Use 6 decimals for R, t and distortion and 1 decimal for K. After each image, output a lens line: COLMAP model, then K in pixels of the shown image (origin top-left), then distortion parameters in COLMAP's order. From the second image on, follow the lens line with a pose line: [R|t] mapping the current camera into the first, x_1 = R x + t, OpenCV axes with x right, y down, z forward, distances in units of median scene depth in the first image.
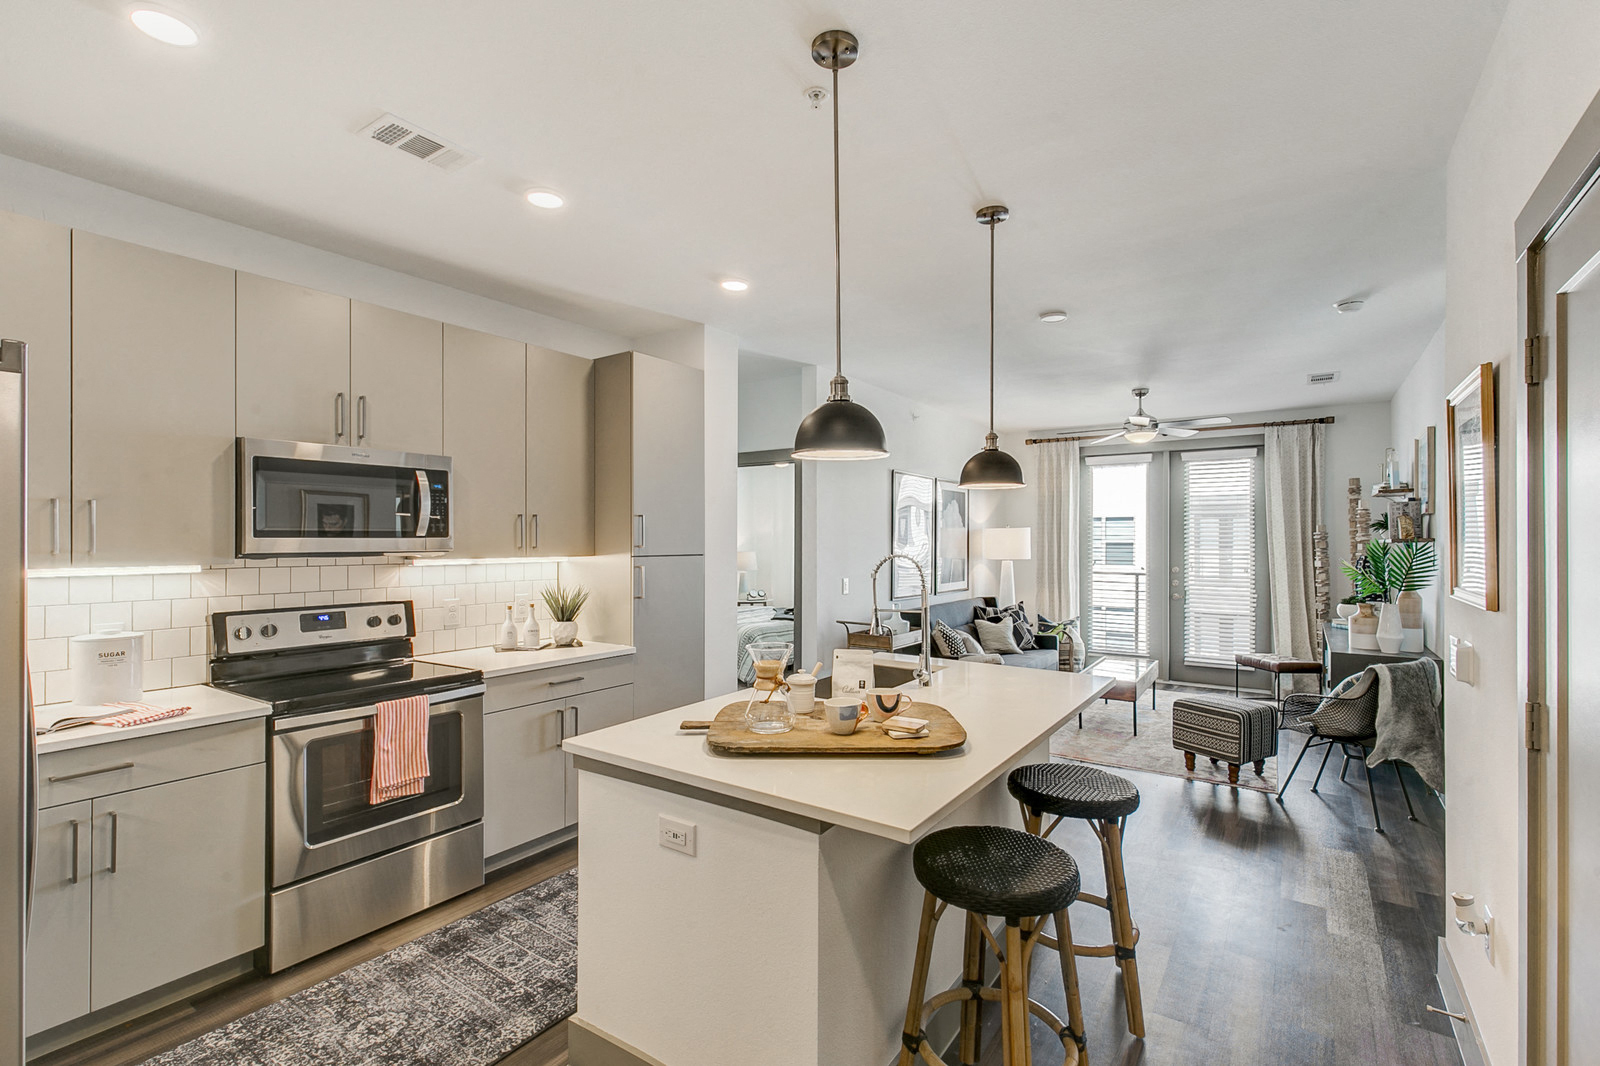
lens RADIAL K [[728.9, 0, 800.0], [0, 728.9, 533.0], [0, 0, 1]] dist [-0.000890, -0.000169]
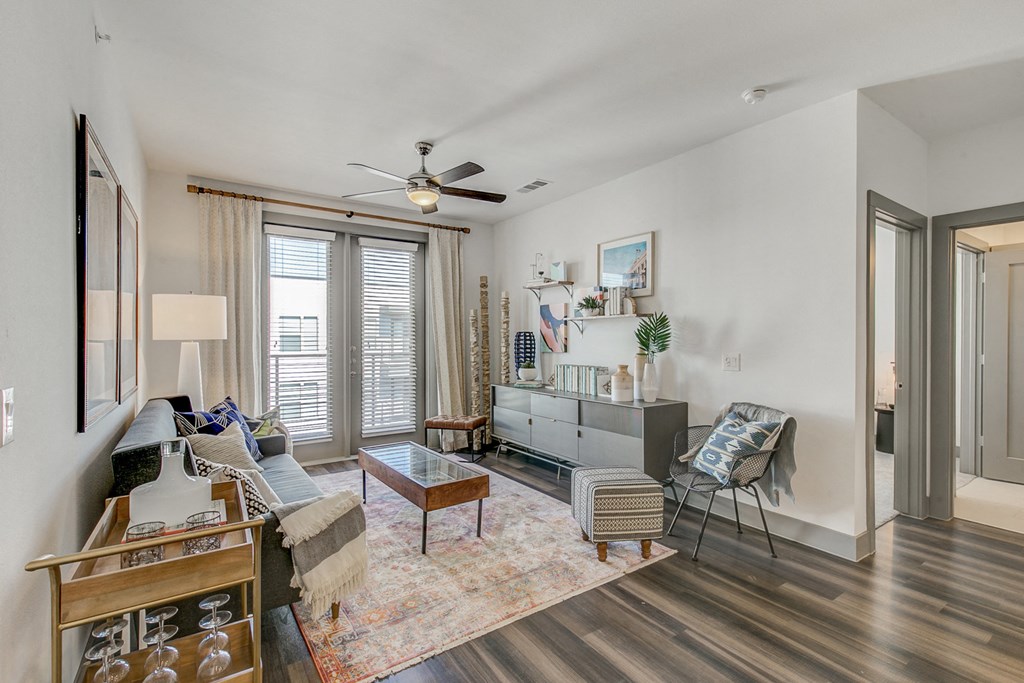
lens RADIAL K [[466.5, 0, 512.0], [0, 466.5, 341.5], [0, 0, 1]] dist [-0.000890, -0.000169]
pose [[0.359393, -0.010346, 0.933129, -0.025718], [-0.008030, 0.999867, 0.014179, 0.026811], [-0.933152, -0.012588, 0.359262, 0.516132]]
